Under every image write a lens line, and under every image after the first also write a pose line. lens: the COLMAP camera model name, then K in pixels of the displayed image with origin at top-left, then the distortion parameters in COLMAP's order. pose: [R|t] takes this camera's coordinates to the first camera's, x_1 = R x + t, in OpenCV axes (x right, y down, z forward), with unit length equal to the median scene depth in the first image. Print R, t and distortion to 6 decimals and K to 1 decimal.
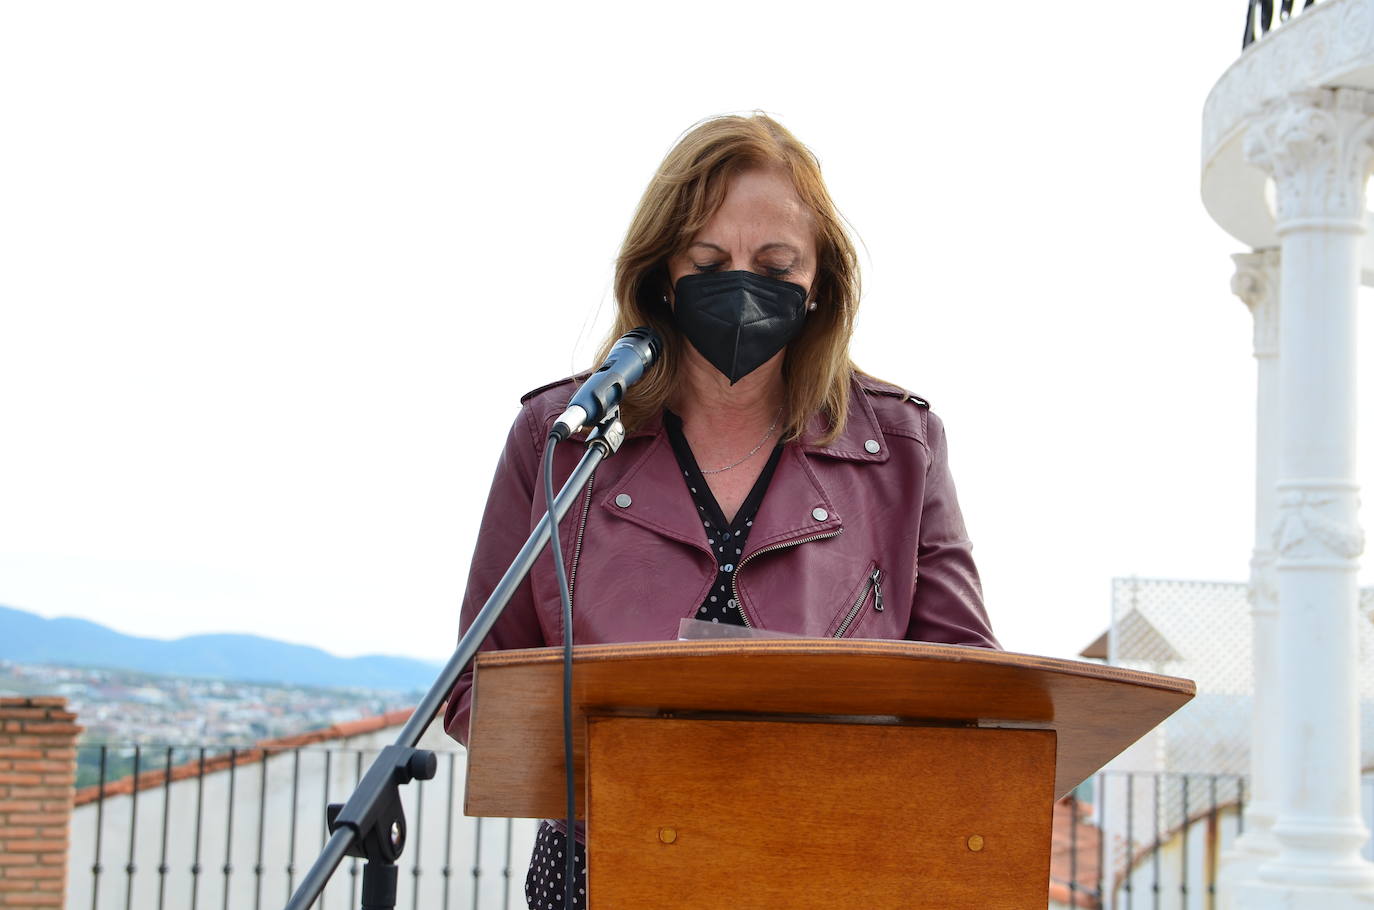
lens RADIAL K [[2710.9, 0, 681.1], [0, 2710.9, 474.4], [0, 0, 1]] dist [0.153454, 0.048842]
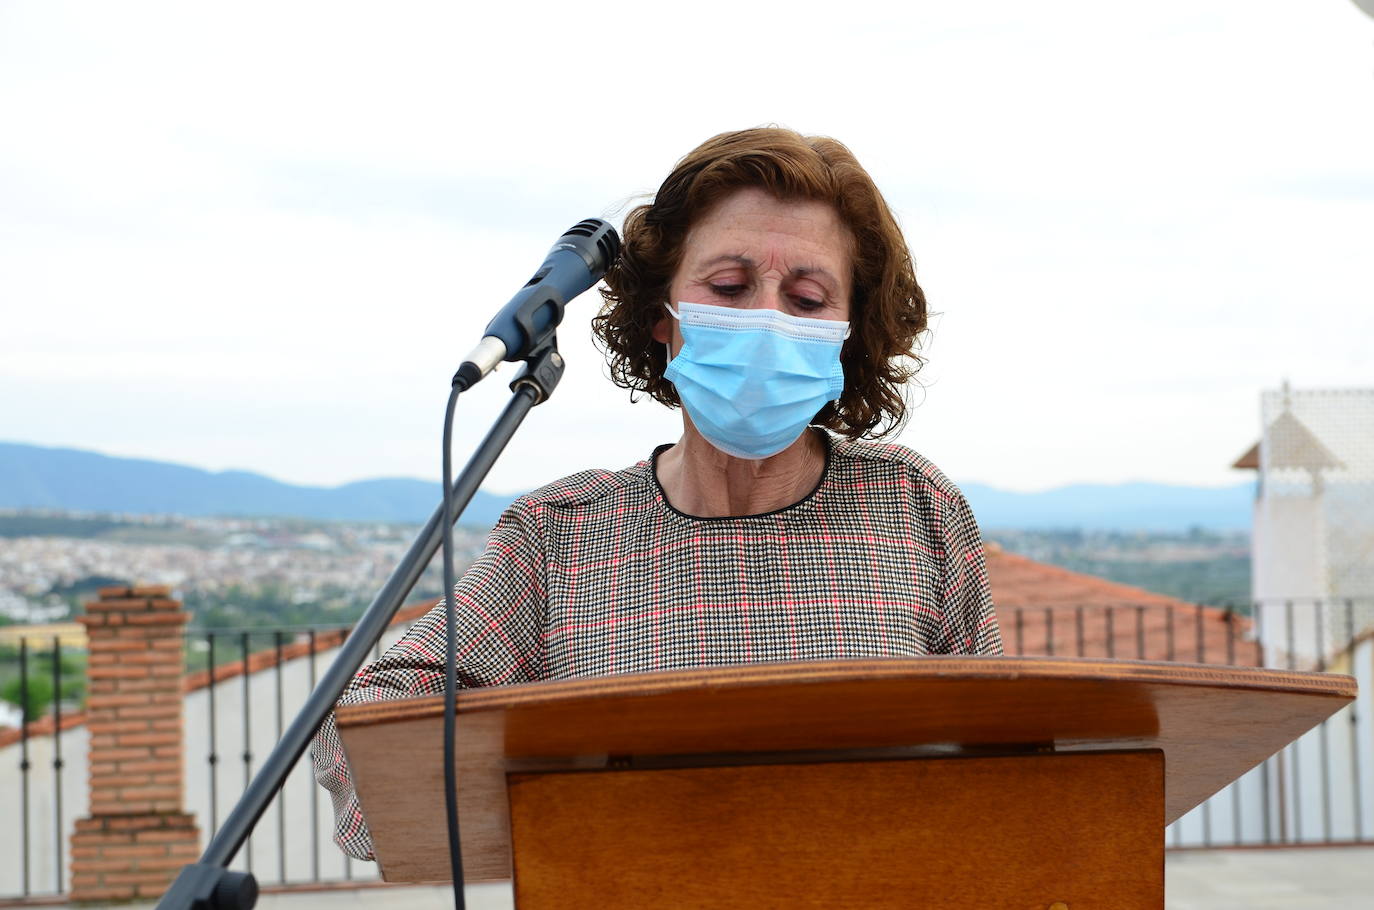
lens RADIAL K [[2703.7, 0, 687.0], [0, 2703.7, 455.0], [0, 0, 1]] dist [0.138789, 0.203176]
pose [[0.996958, -0.056780, -0.053396, 0.055596], [0.059743, 0.996662, 0.055641, -0.032513], [0.050059, -0.058662, 0.997022, 0.281737]]
